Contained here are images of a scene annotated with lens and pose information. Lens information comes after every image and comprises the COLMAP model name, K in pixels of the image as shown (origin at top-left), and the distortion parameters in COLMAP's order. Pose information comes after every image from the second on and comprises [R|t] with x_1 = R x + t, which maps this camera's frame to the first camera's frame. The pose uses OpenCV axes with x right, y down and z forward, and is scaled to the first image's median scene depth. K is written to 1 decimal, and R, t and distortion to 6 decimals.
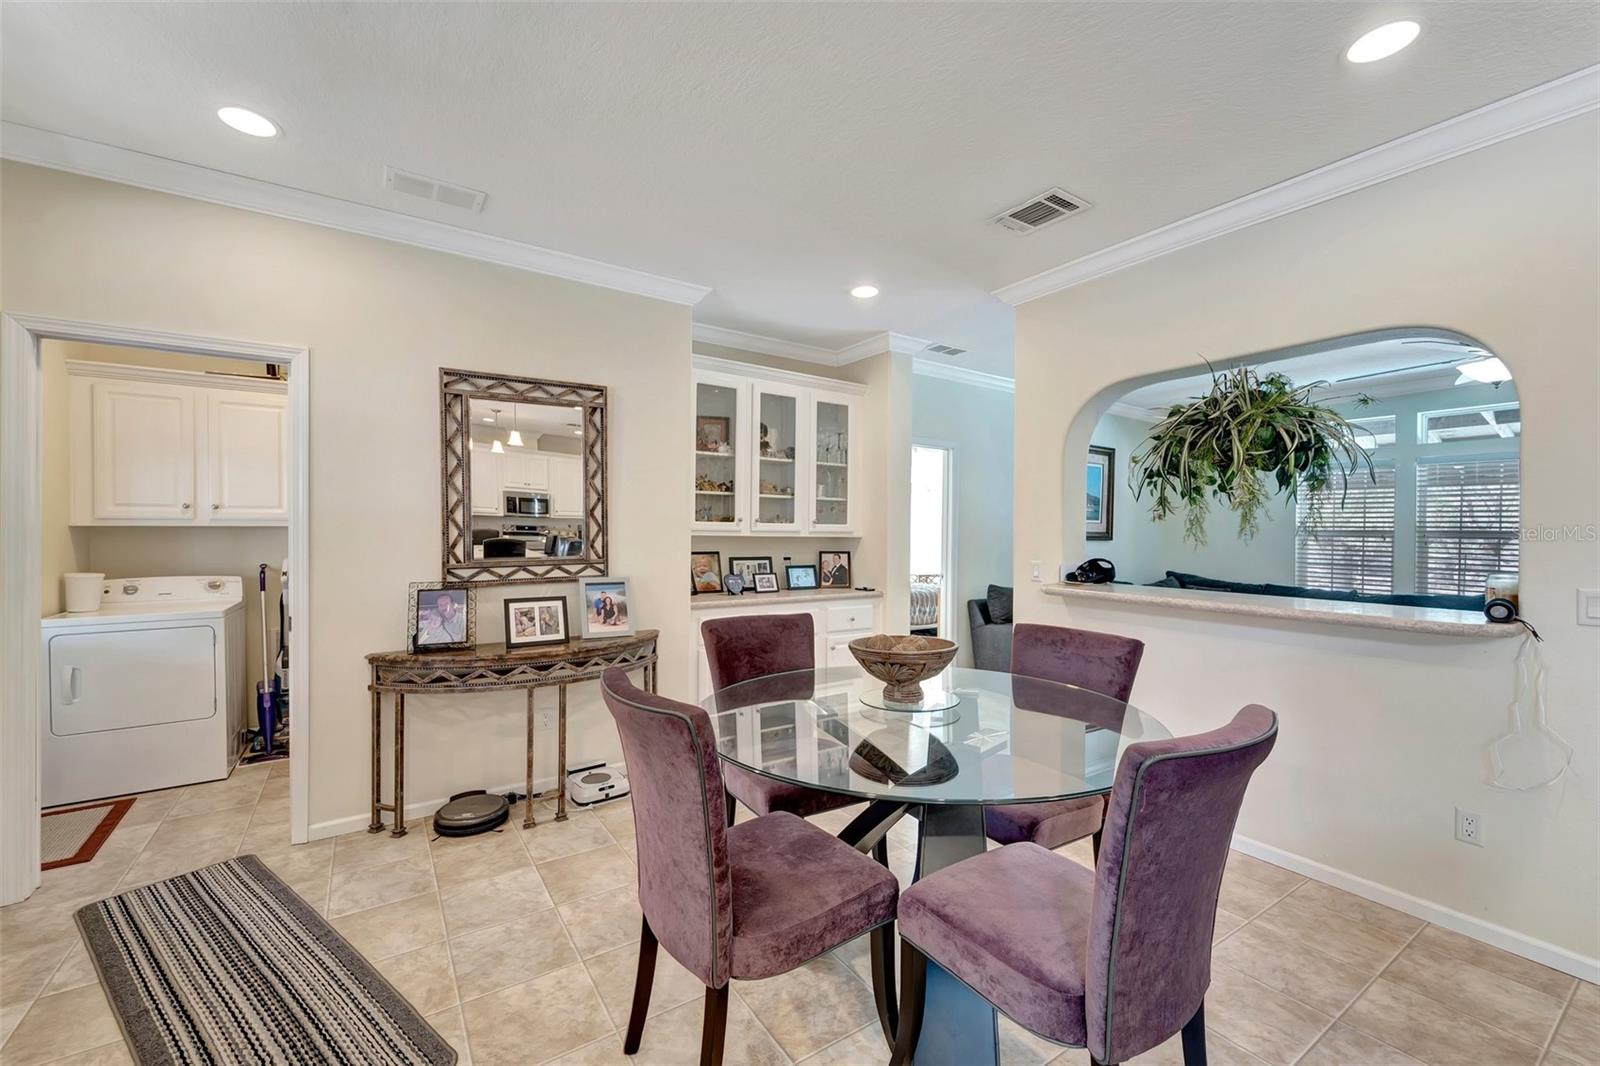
lens RADIAL K [[646.2, 0, 798.9], [0, 646.2, 536.6], [0, 0, 1]] dist [0.000740, 0.000026]
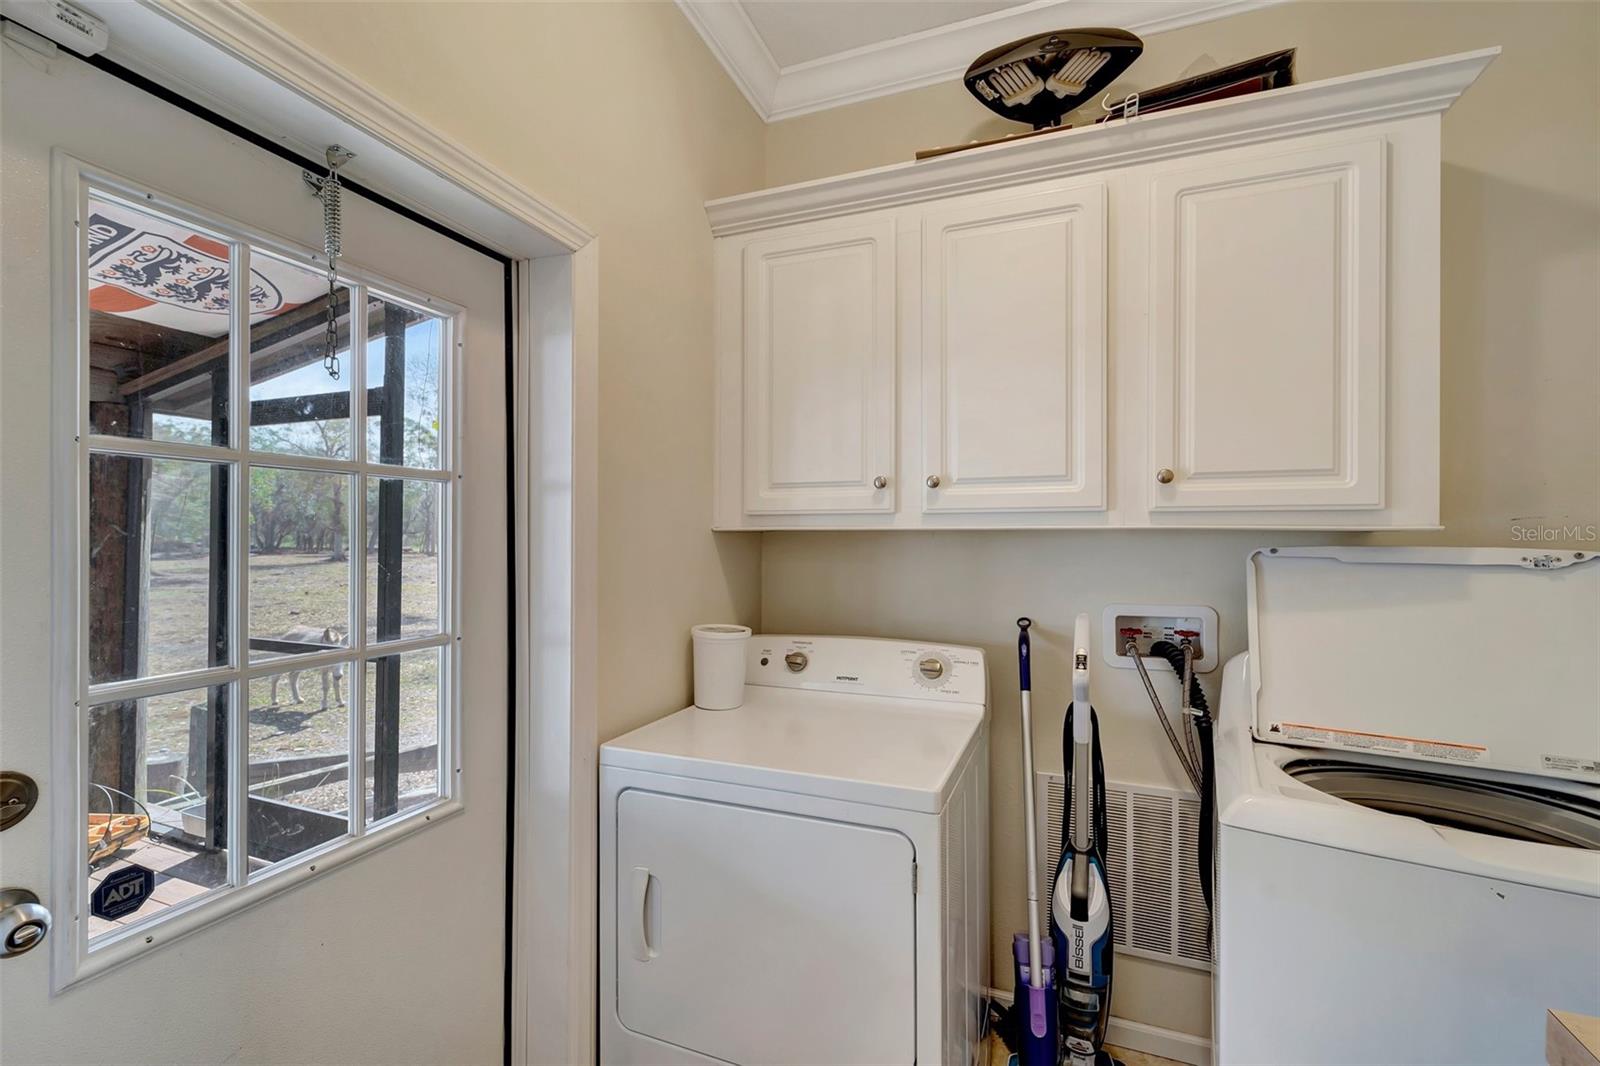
lens RADIAL K [[617.1, 0, 742.9], [0, 617.1, 538.1], [0, 0, 1]] dist [-0.000840, -0.000054]
pose [[0.470938, -0.001751, -0.882165, -0.652882], [-0.006760, 0.999962, -0.005593, -0.007786], [0.882140, 0.008597, 0.470908, 0.755892]]
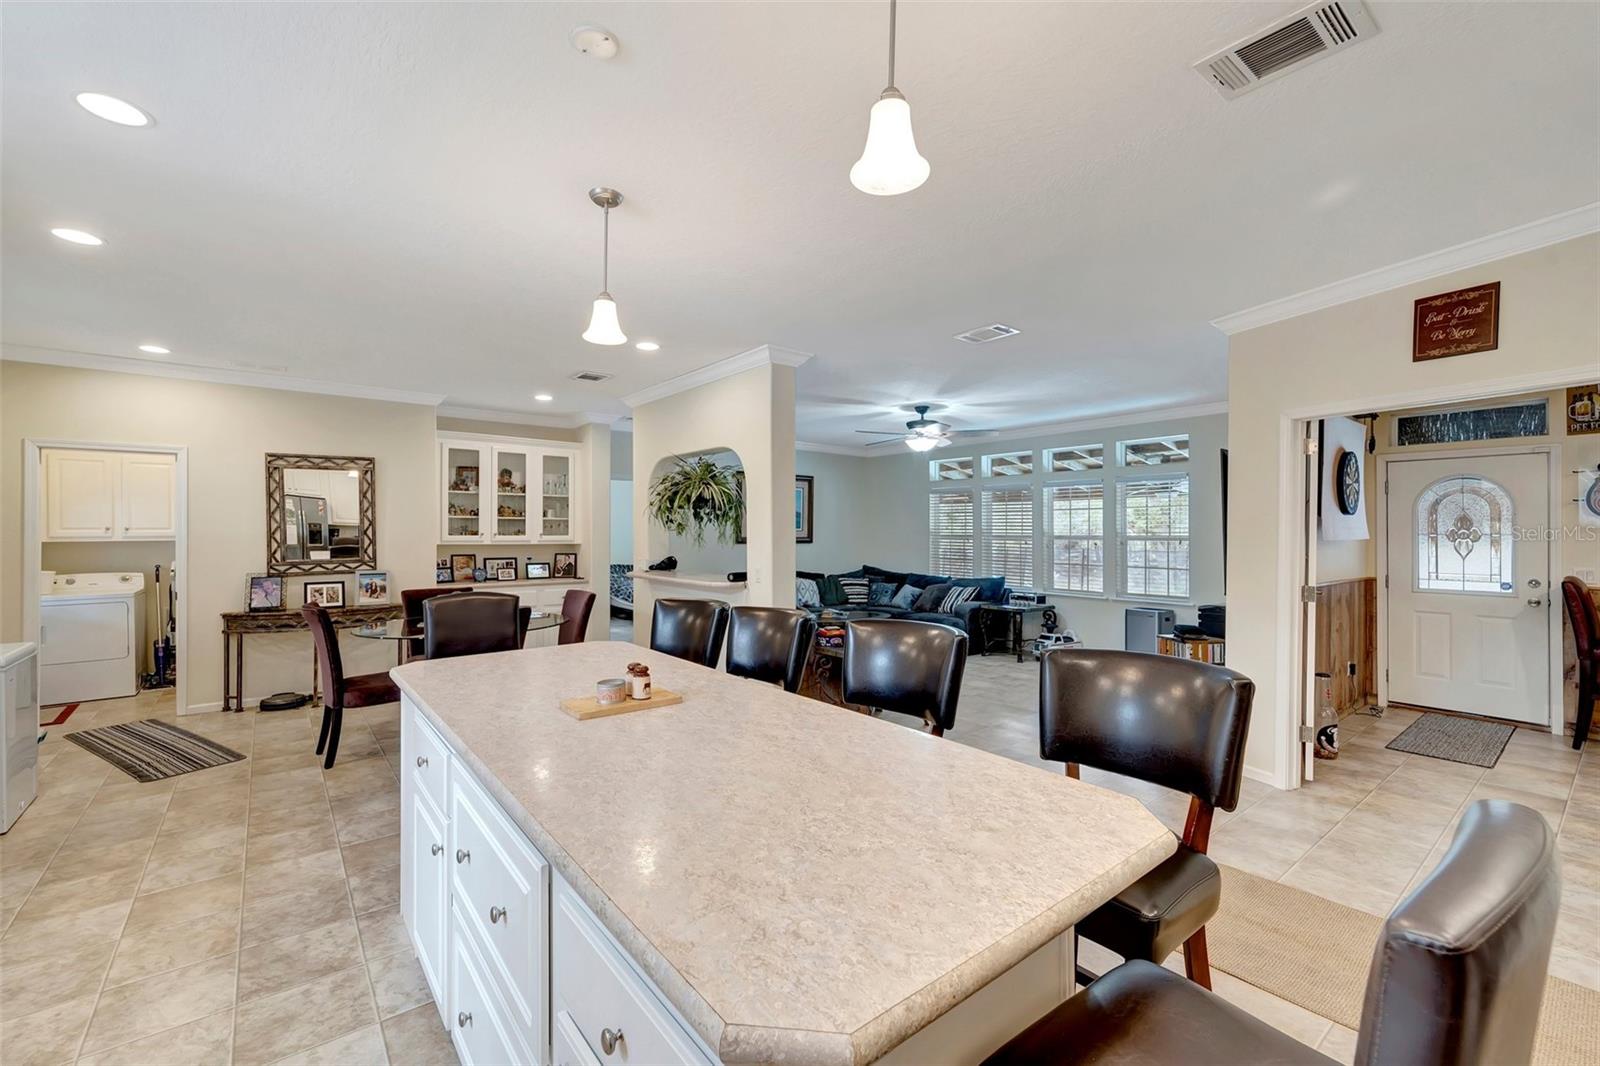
lens RADIAL K [[675.3, 0, 791.8], [0, 675.3, 530.4], [0, 0, 1]] dist [-0.001548, -0.000150]
pose [[0.997405, -0.005977, 0.071748, 0.645818], [0.006610, 0.999941, -0.008593, -0.018851], [-0.071692, 0.009045, 0.997386, -0.816210]]
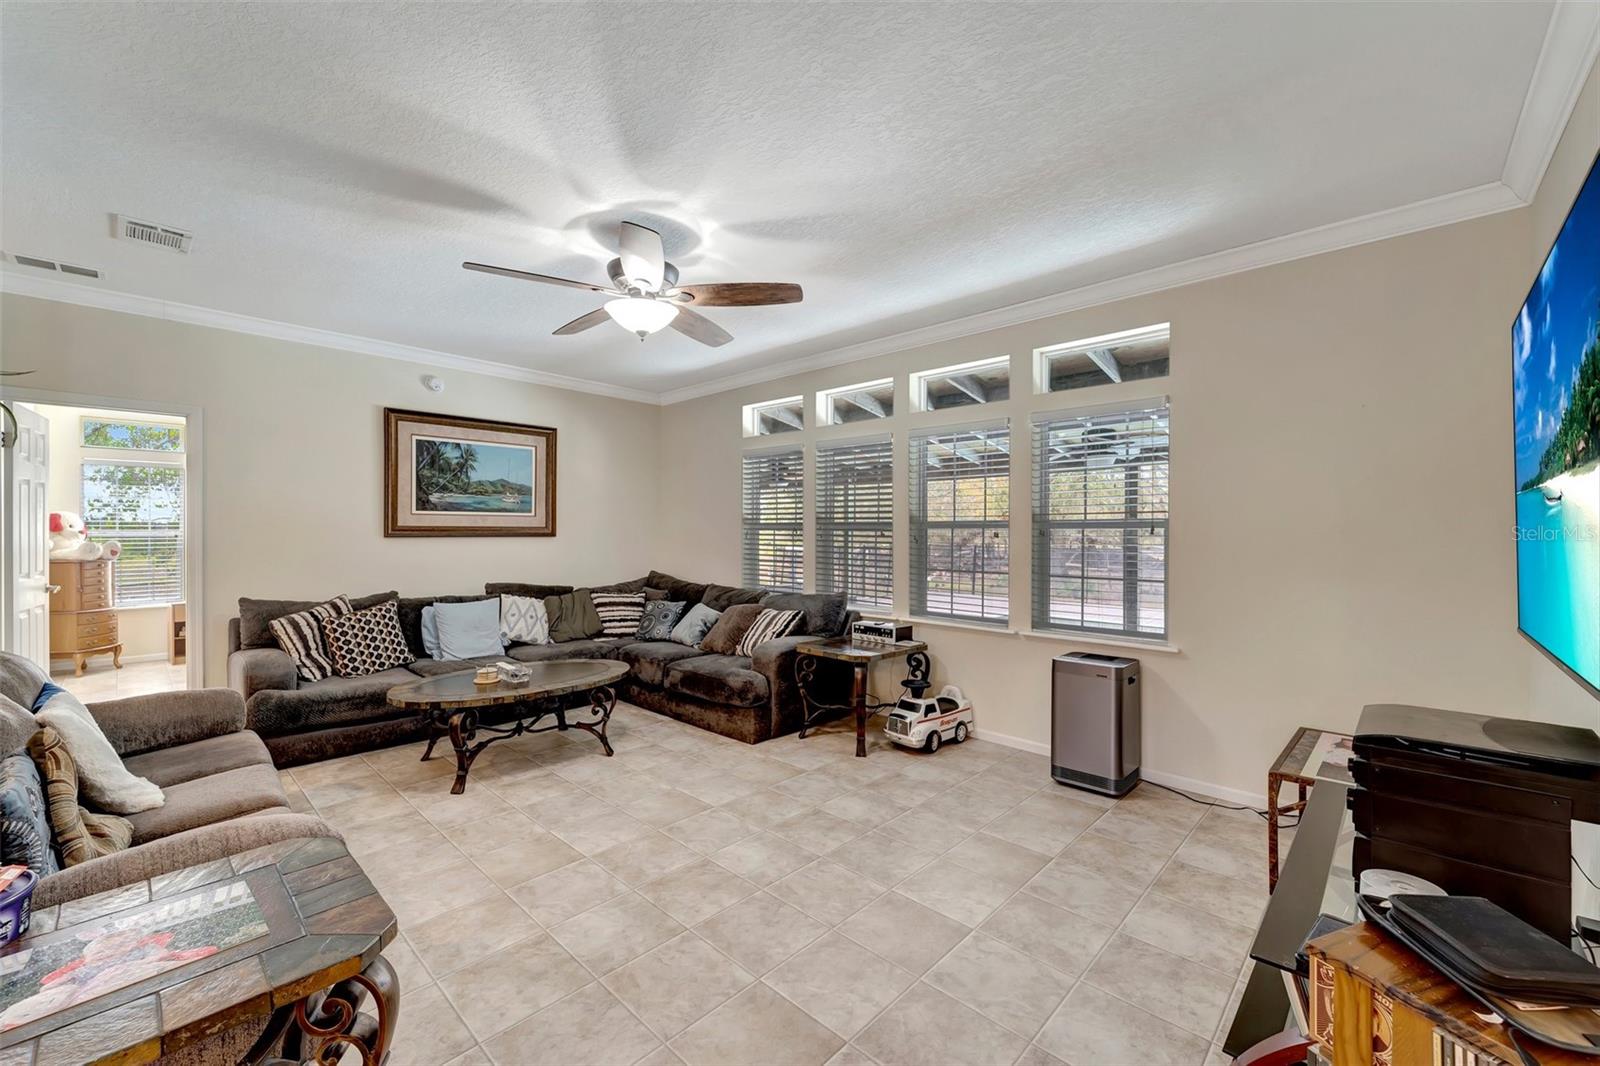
lens RADIAL K [[640.4, 0, 799.8], [0, 640.4, 541.7], [0, 0, 1]] dist [-0.000674, -0.000131]
pose [[0.977491, -0.008226, 0.210816, 1.182816], [0.006248, 0.999930, 0.010046, 0.010259], [-0.210884, -0.008503, 0.977474, 0.219100]]
